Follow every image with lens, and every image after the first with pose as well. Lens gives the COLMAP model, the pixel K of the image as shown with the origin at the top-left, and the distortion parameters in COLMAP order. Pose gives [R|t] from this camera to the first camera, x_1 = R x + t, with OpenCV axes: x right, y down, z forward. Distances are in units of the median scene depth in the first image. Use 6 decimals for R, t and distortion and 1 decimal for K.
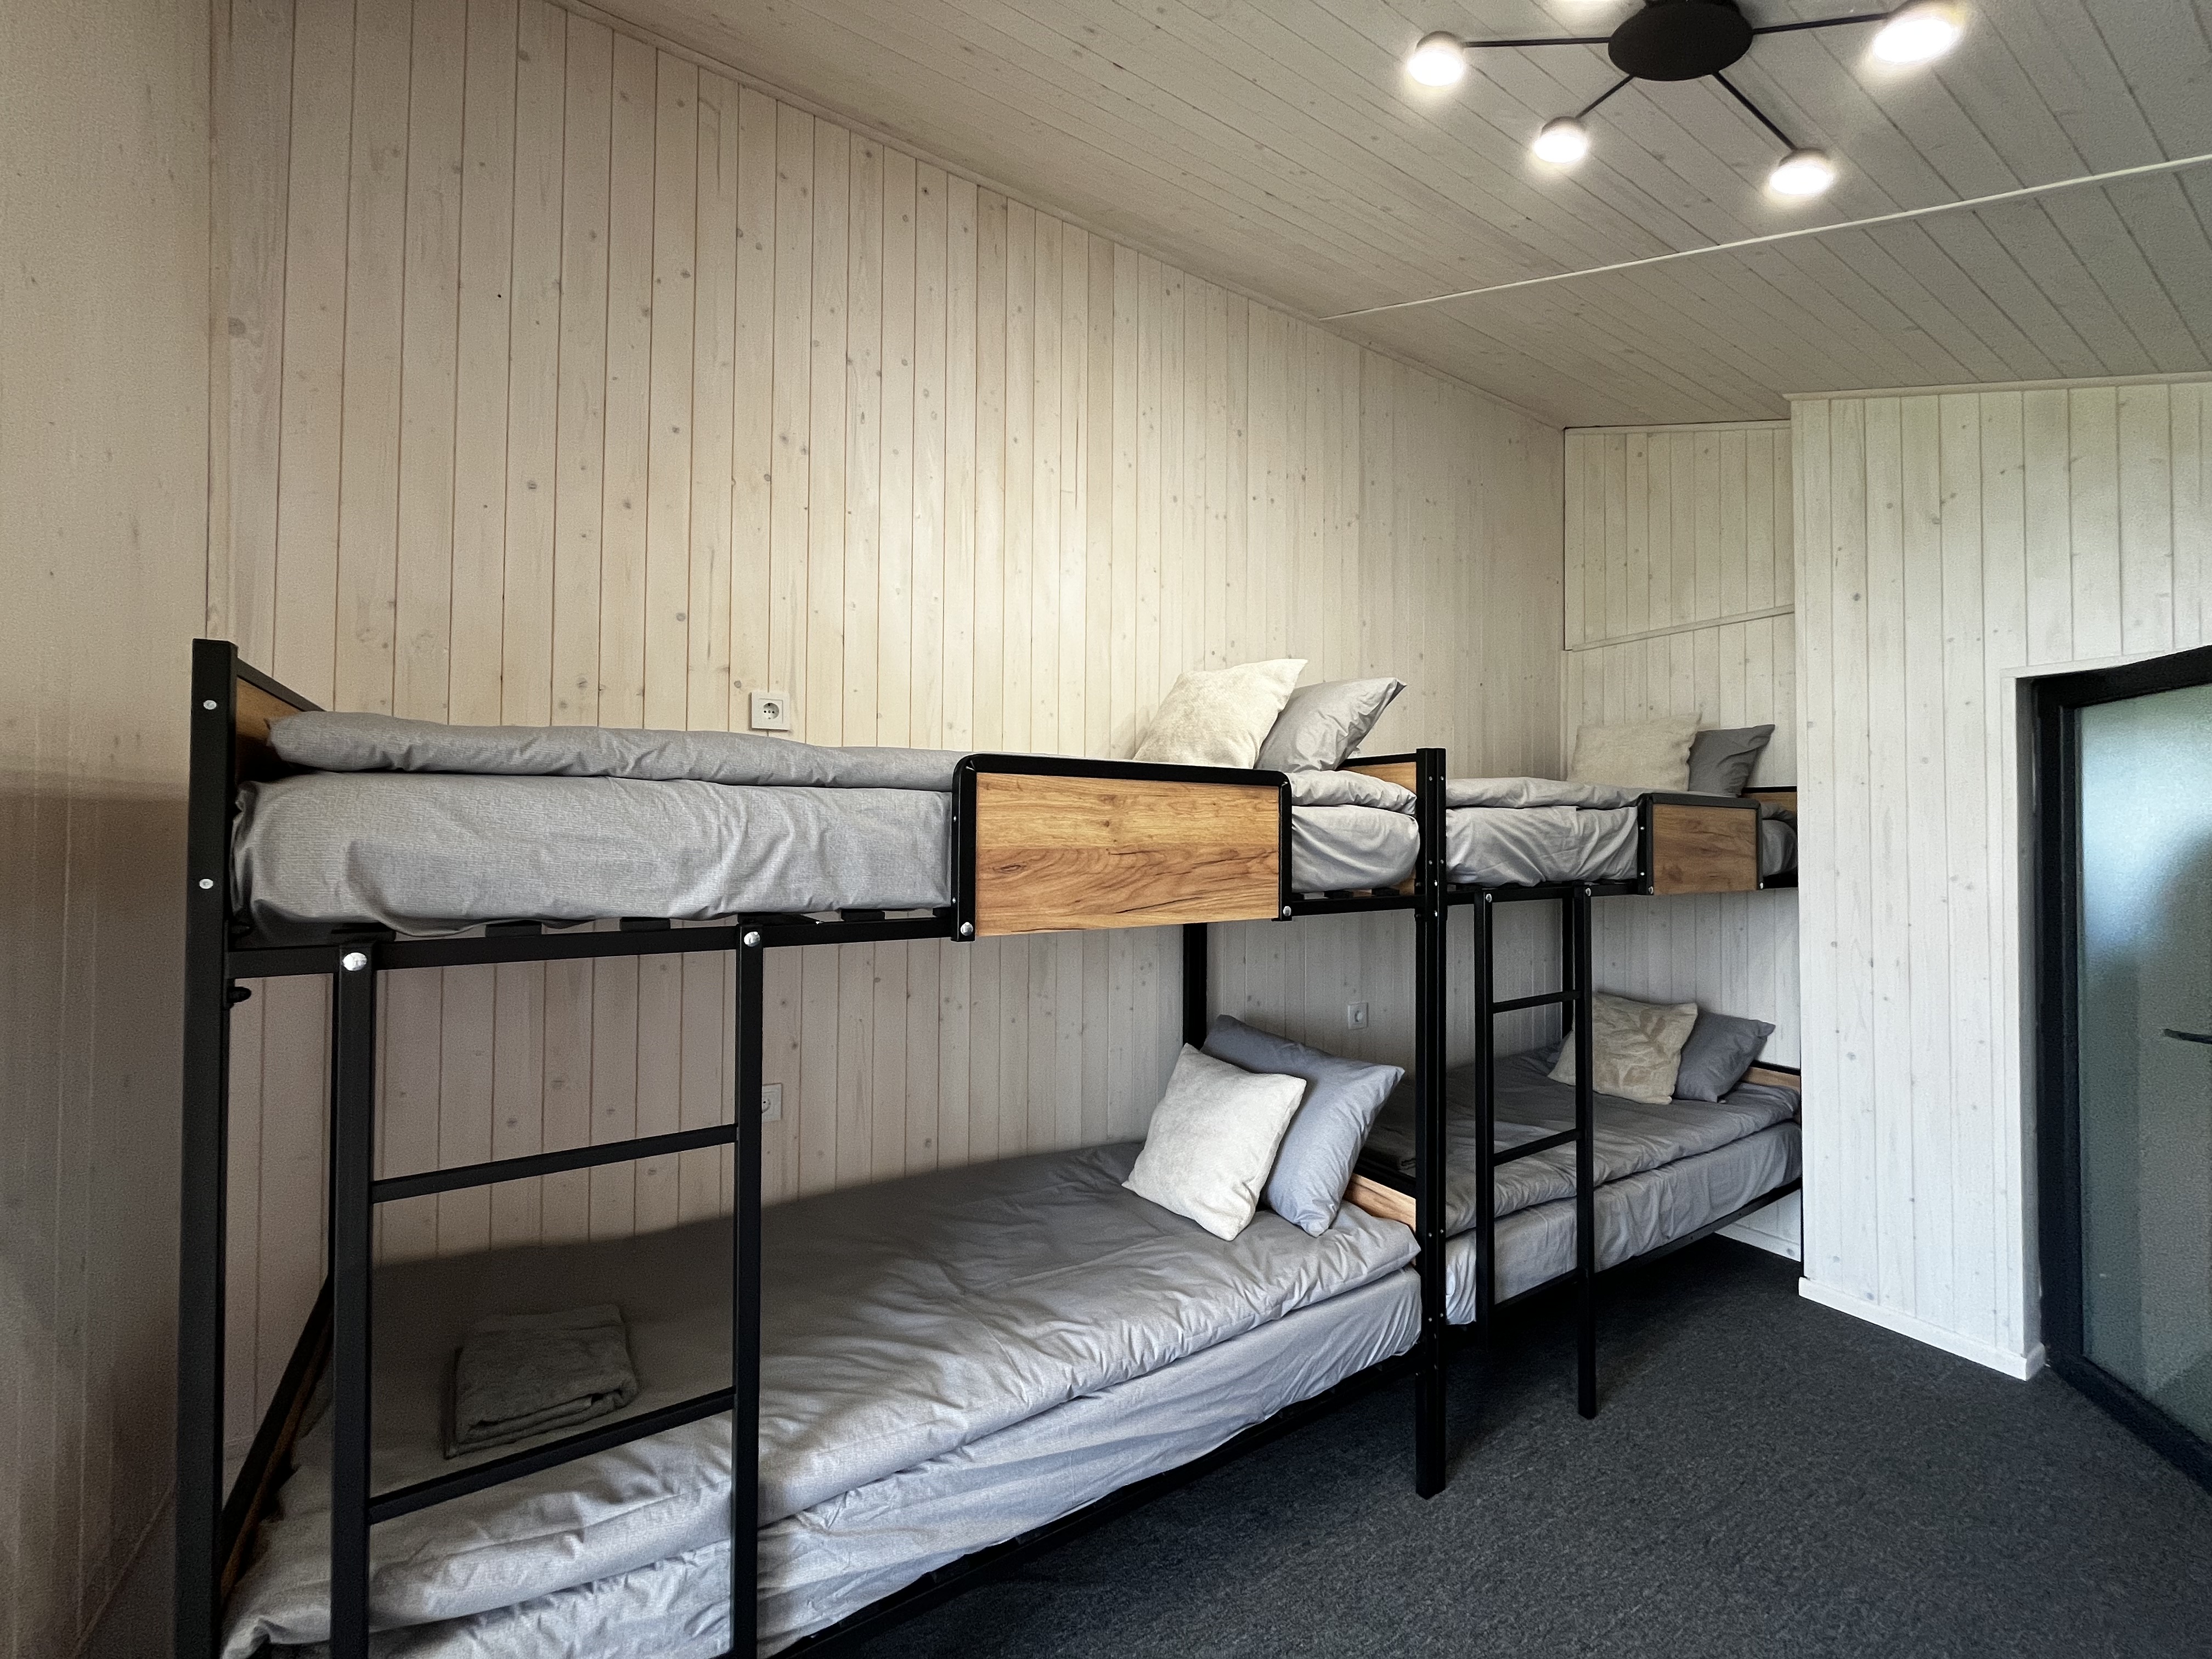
lens RADIAL K [[944.1, 0, 1120.1], [0, 944.1, 833.8], [0, 0, 1]] dist [-0.001835, 0.005518]
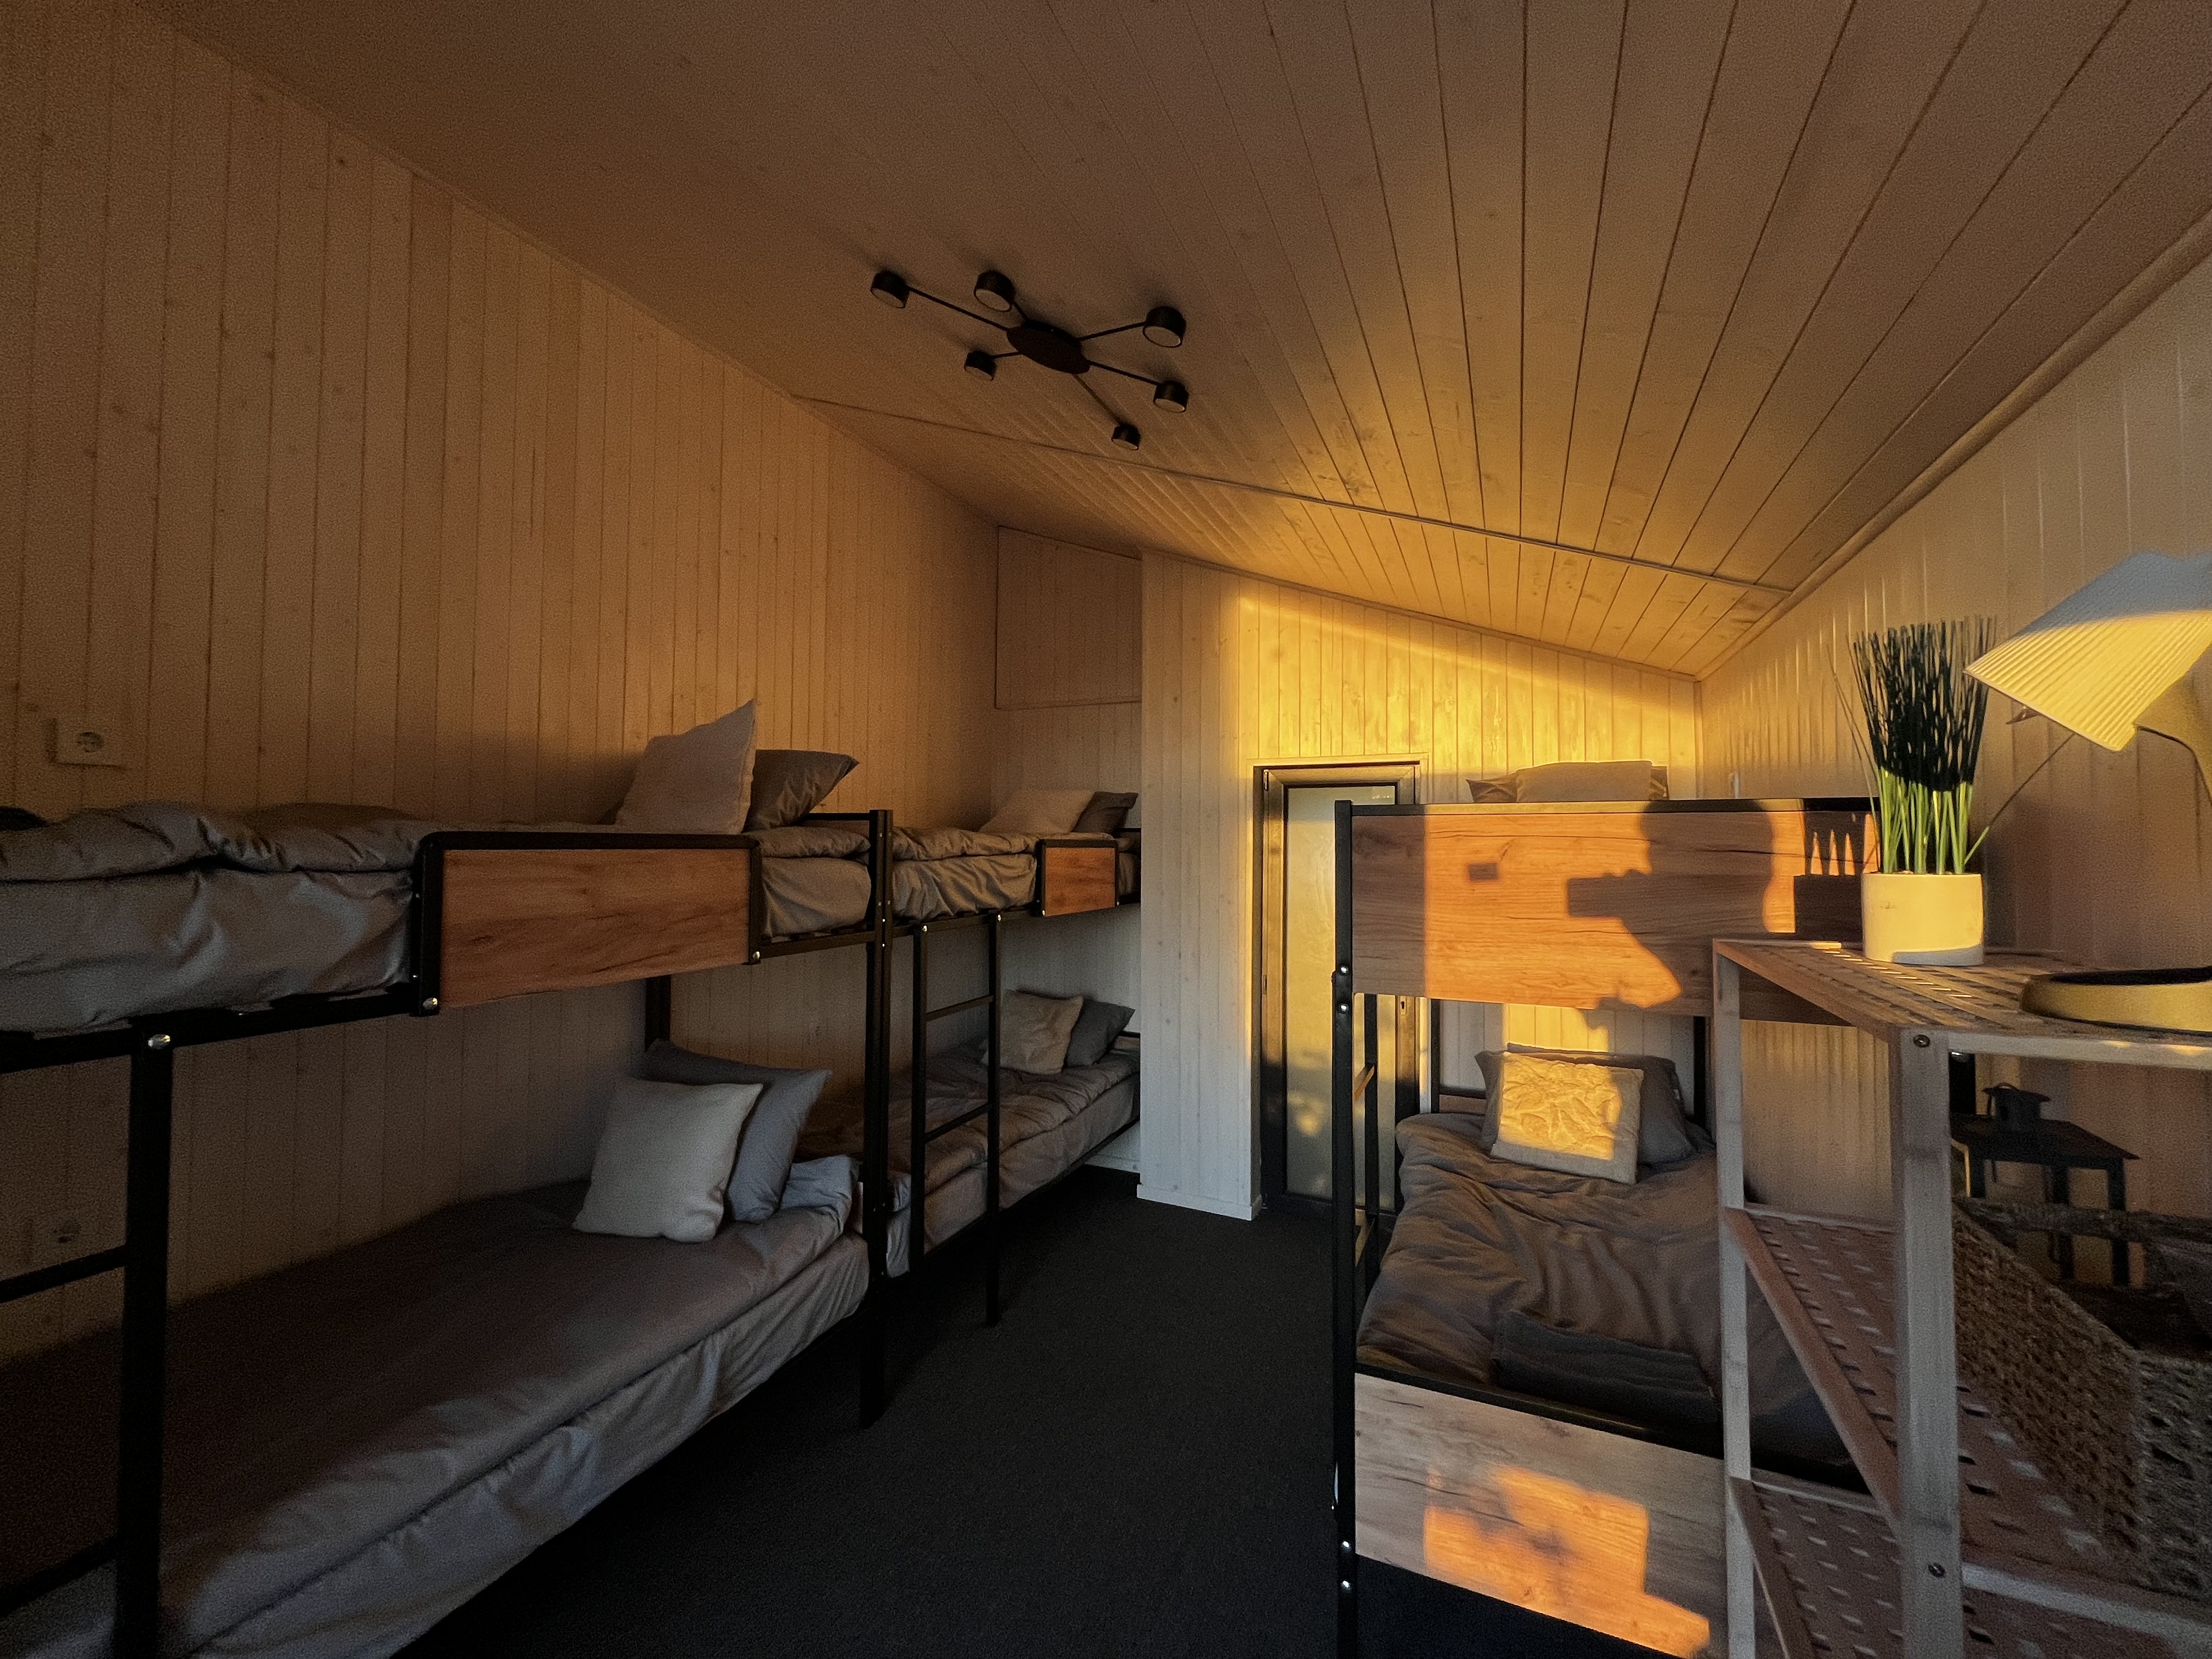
lens RADIAL K [[944.1, 0, 1120.1], [0, 944.1, 833.8], [0, 0, 1]] dist [-0.001835, 0.005518]
pose [[0.844792, 0.005573, 0.535066, -0.057994], [-0.011925, 0.999893, 0.008413, -0.072314], [-0.534962, -0.013488, 0.844769, -0.189785]]
